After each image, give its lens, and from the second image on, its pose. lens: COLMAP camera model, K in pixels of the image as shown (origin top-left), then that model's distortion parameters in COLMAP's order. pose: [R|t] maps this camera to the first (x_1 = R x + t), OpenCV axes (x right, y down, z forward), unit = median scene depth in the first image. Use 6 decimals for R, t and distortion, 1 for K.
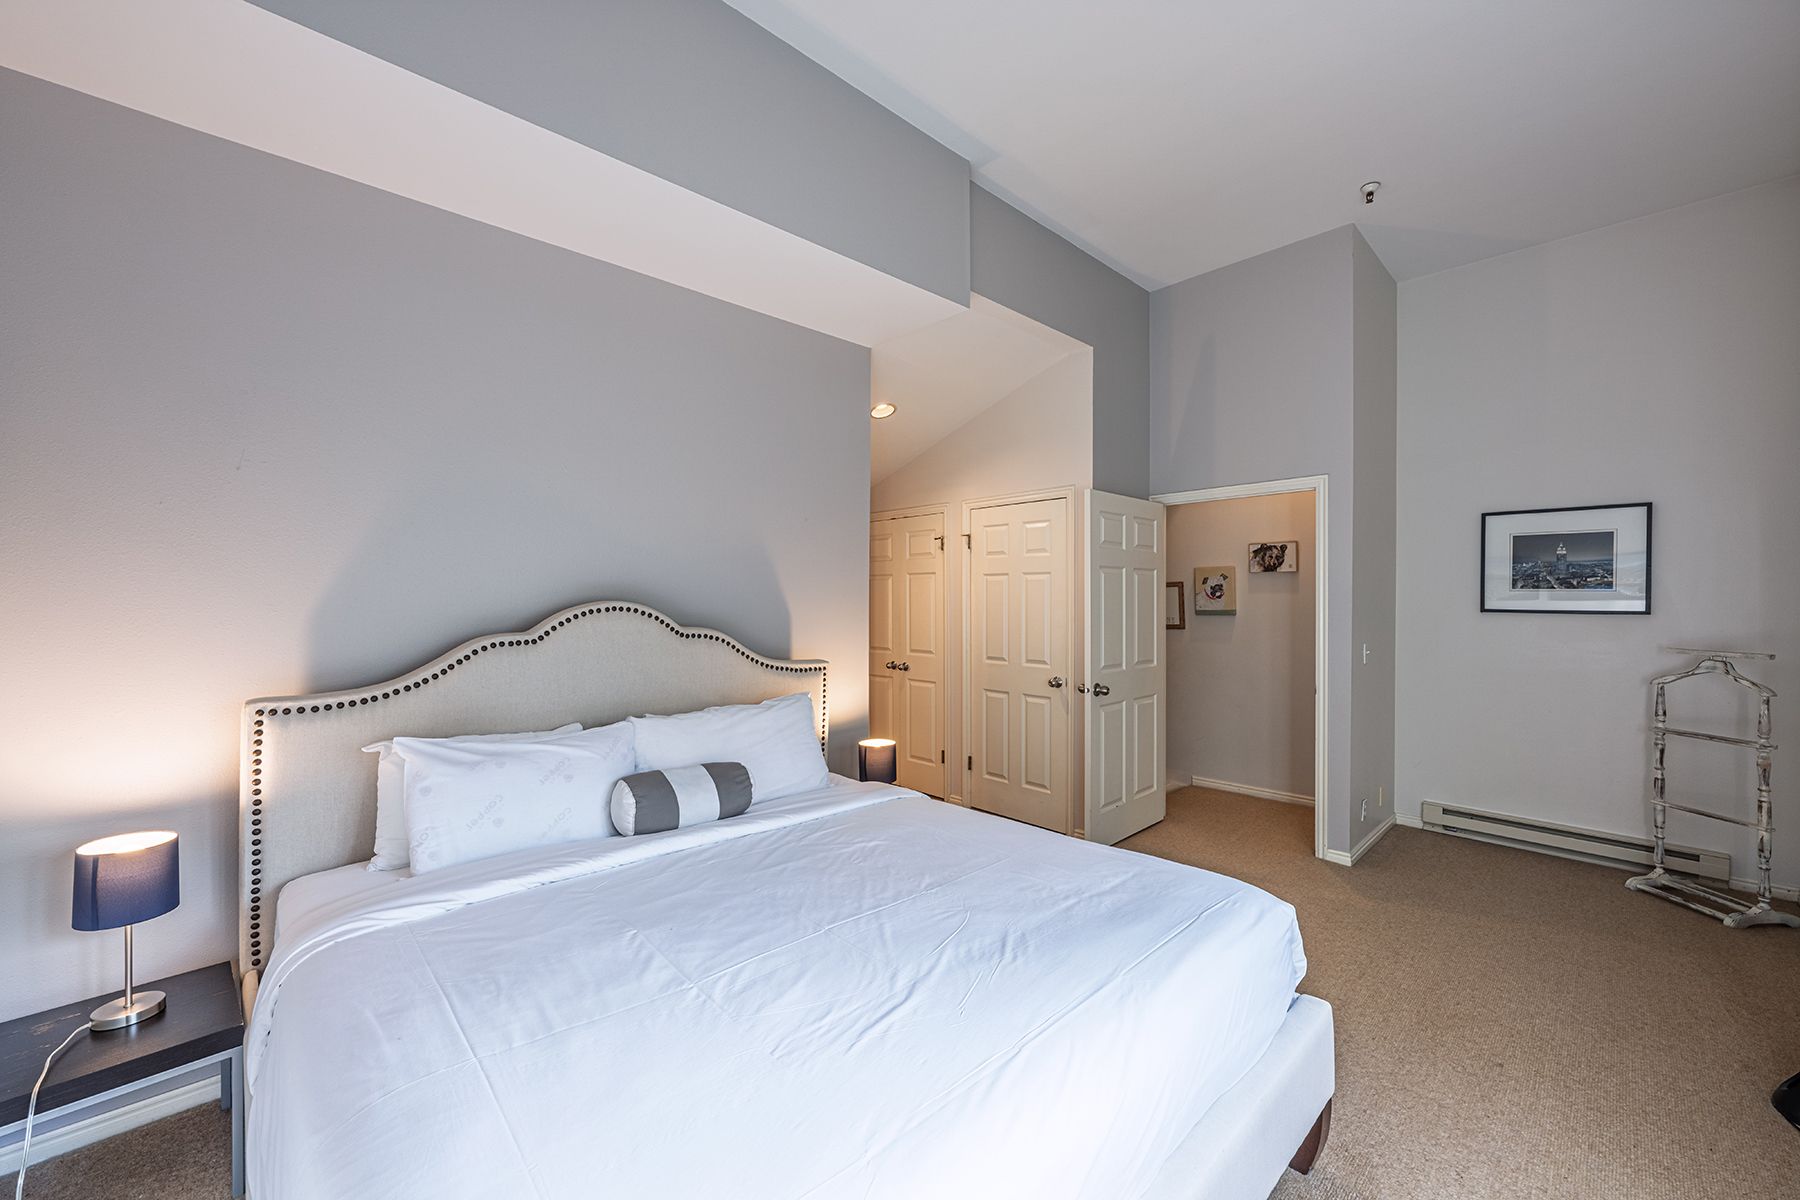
lens RADIAL K [[697.0, 0, 900.0], [0, 697.0, 600.0], [0, 0, 1]] dist [-0.000146, -0.000009]
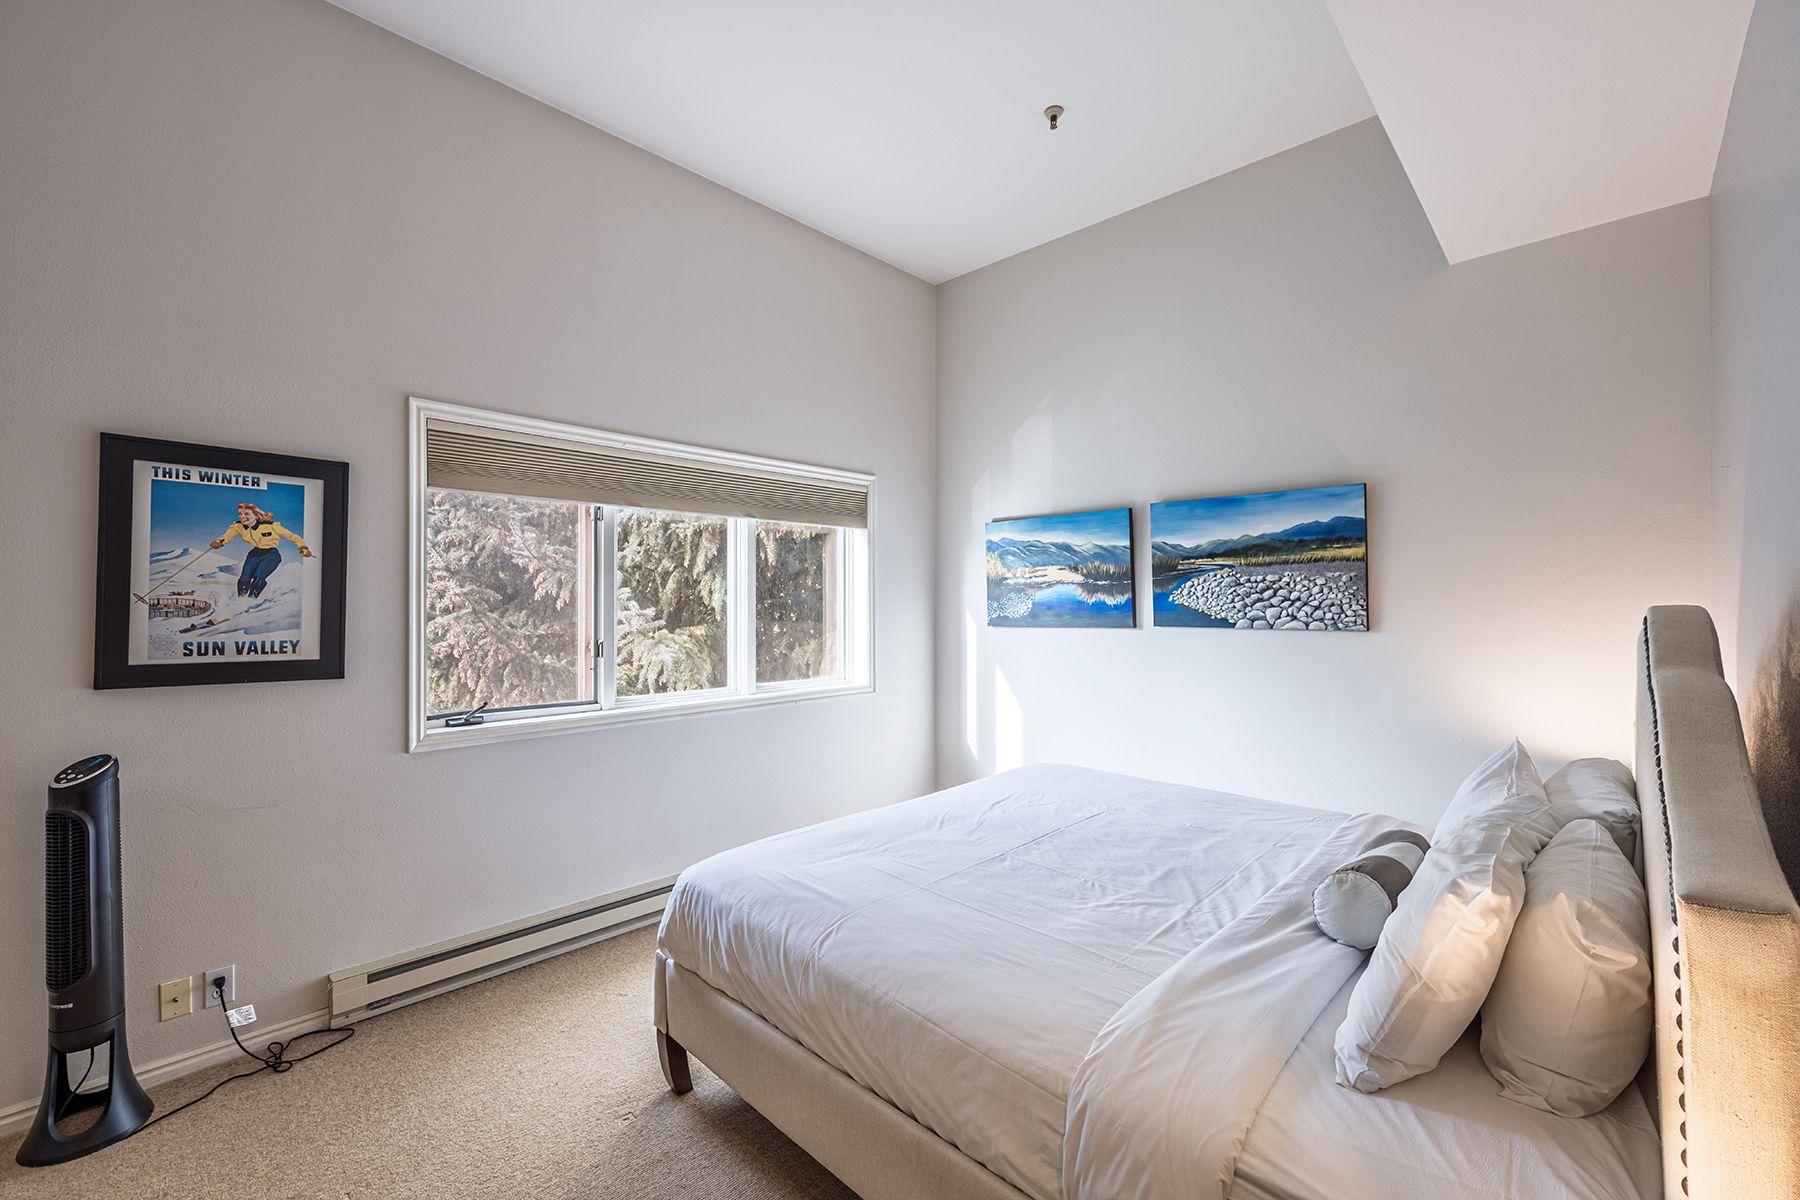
lens RADIAL K [[739.5, 0, 900.0], [0, 739.5, 600.0], [0, 0, 1]] dist [-0.000005, -0.000003]
pose [[-0.998881, -0.002031, -0.047254, 0.276535], [-0.001962, 0.999997, -0.001504, -0.001351], [0.047257, -0.001410, -0.998882, 2.284692]]
